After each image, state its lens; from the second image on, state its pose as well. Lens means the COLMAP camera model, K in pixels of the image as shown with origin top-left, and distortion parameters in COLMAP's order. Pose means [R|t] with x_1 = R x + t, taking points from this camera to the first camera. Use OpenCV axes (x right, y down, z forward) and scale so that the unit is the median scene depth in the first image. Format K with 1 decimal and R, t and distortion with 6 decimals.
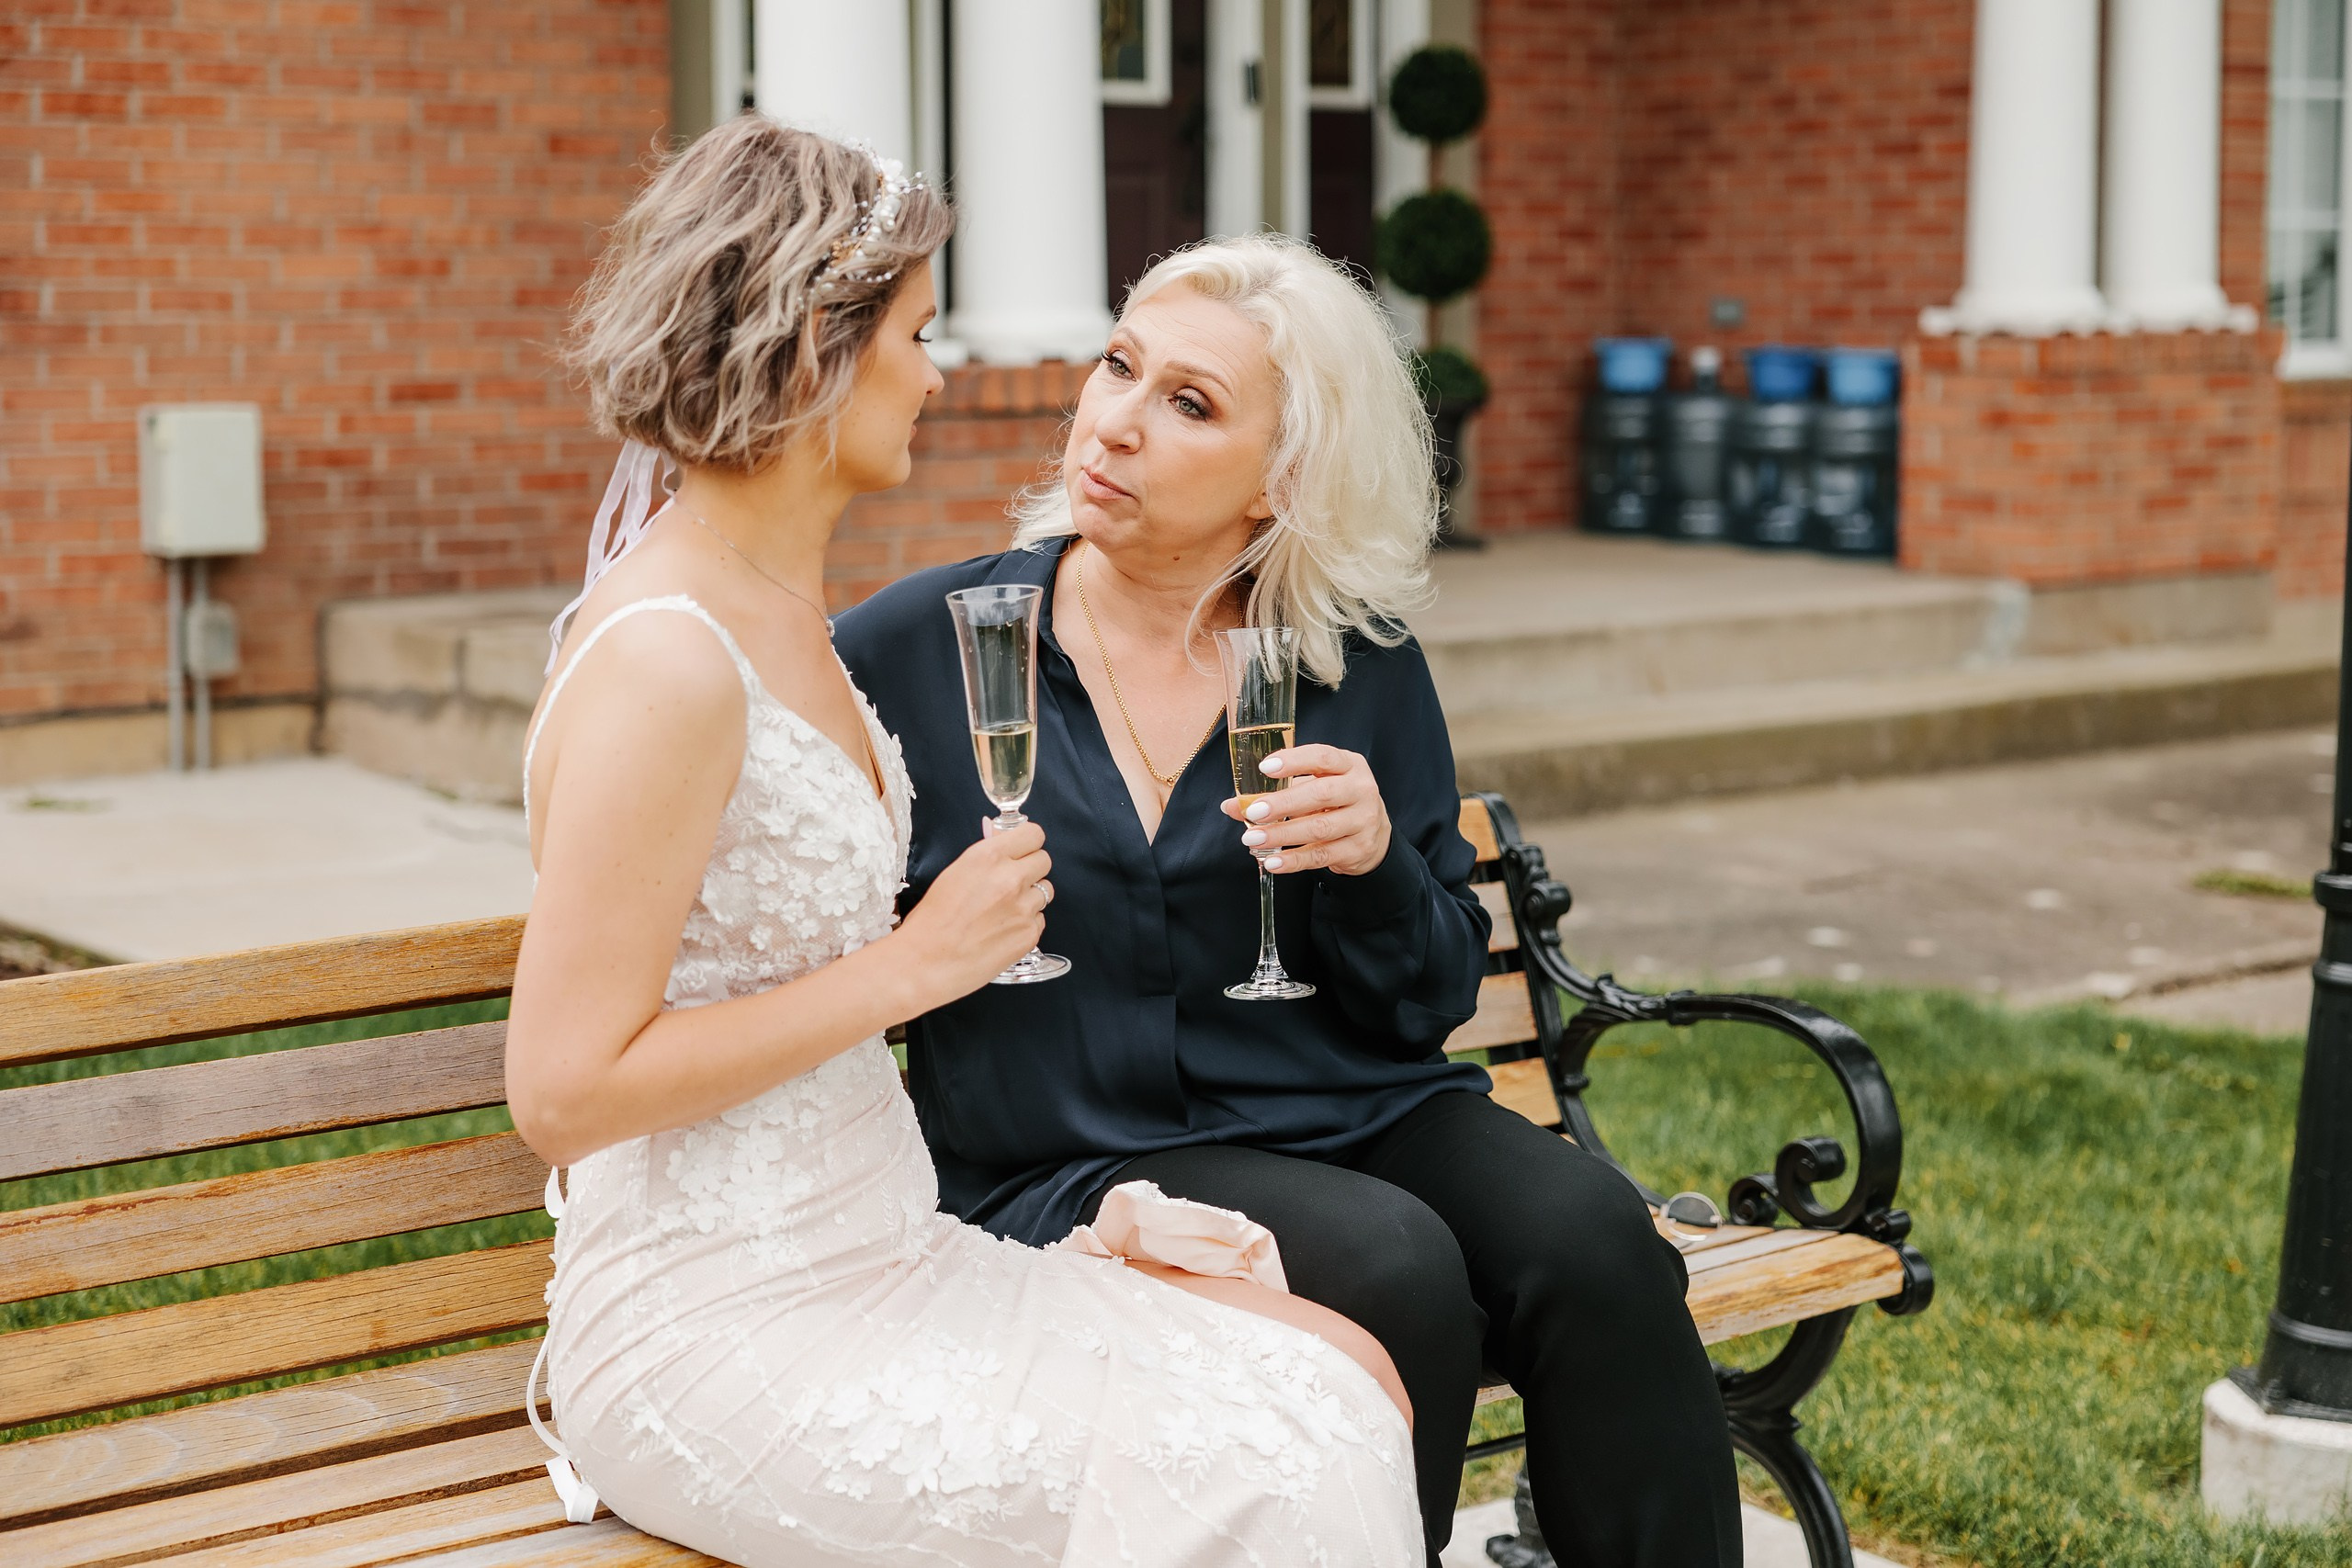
lens RADIAL K [[4053.1, 0, 1176.0], [0, 4053.1, 784.0], [0, 0, 1]] dist [0.011843, -0.032492]
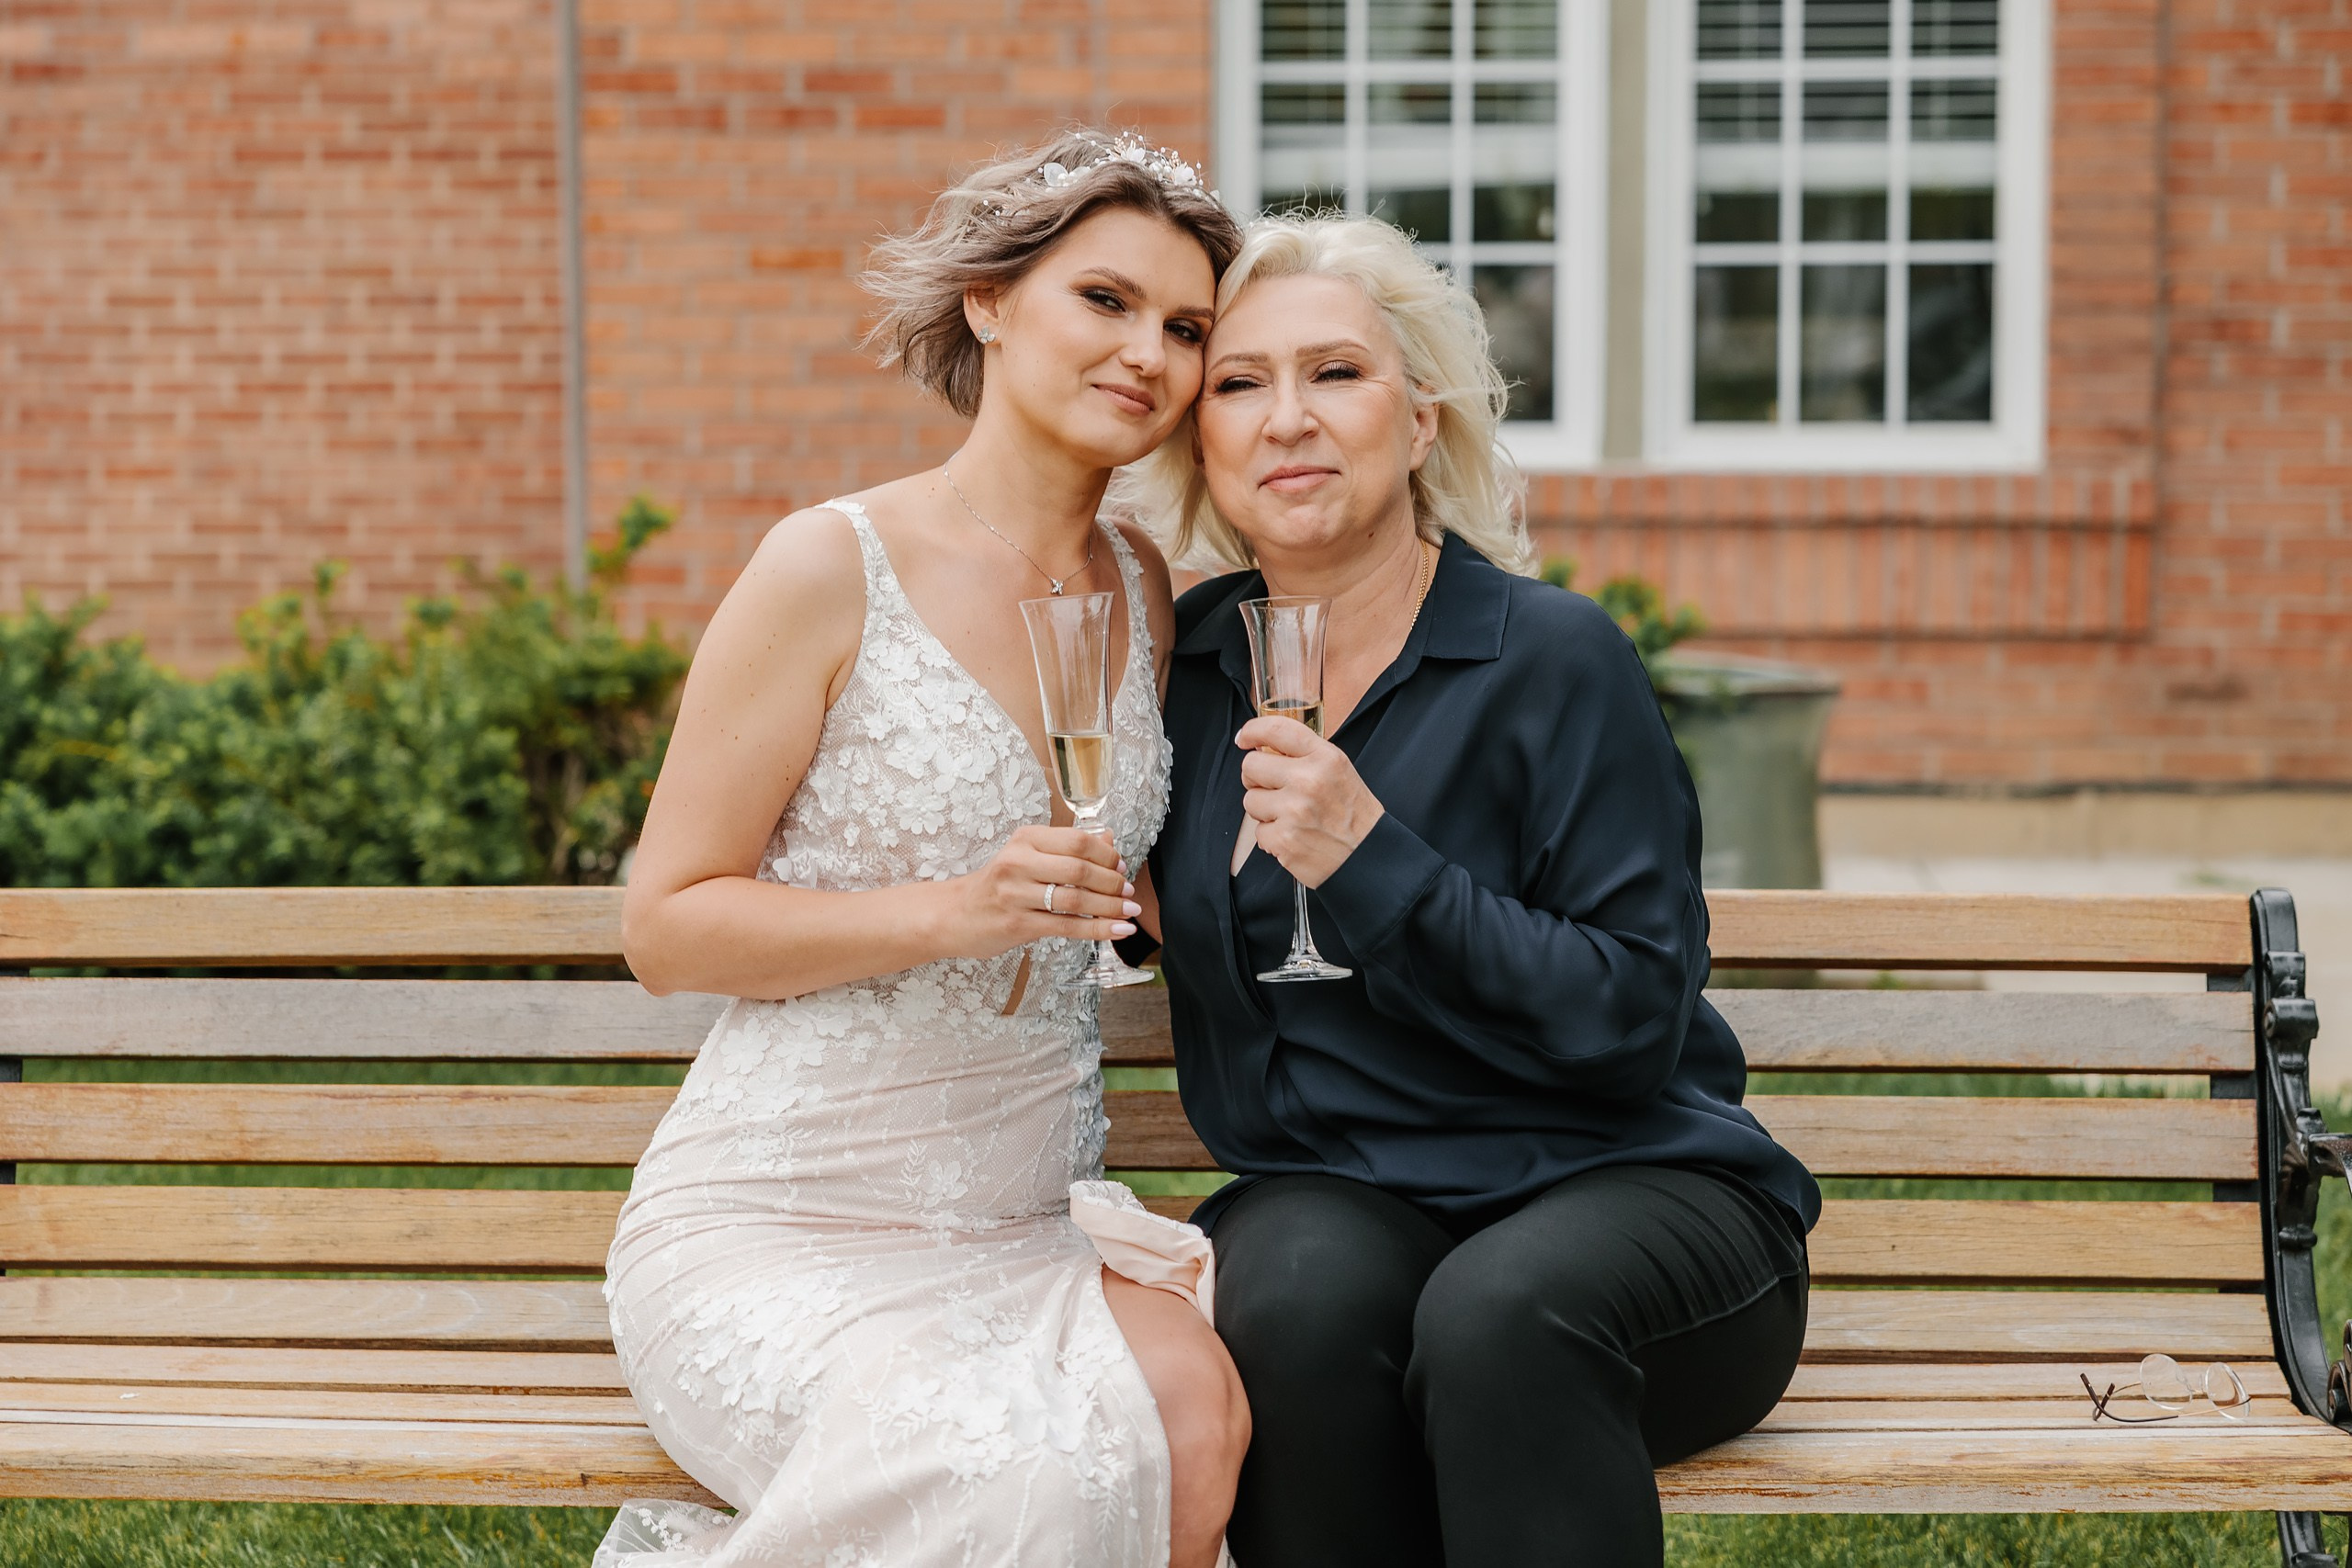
lens RADIAL K [[4767.9, 0, 1181.7], [0, 4767.9, 777.7], [0, 0, 1]] dist [0.046598, -0.385739]
pose [[0.738514, 0.068307, -0.670770, 0.261338], [-0.088046, 0.996106, 0.004499, -0.002378], [0.668465, 0.055736, 0.741652, 0.047513]]
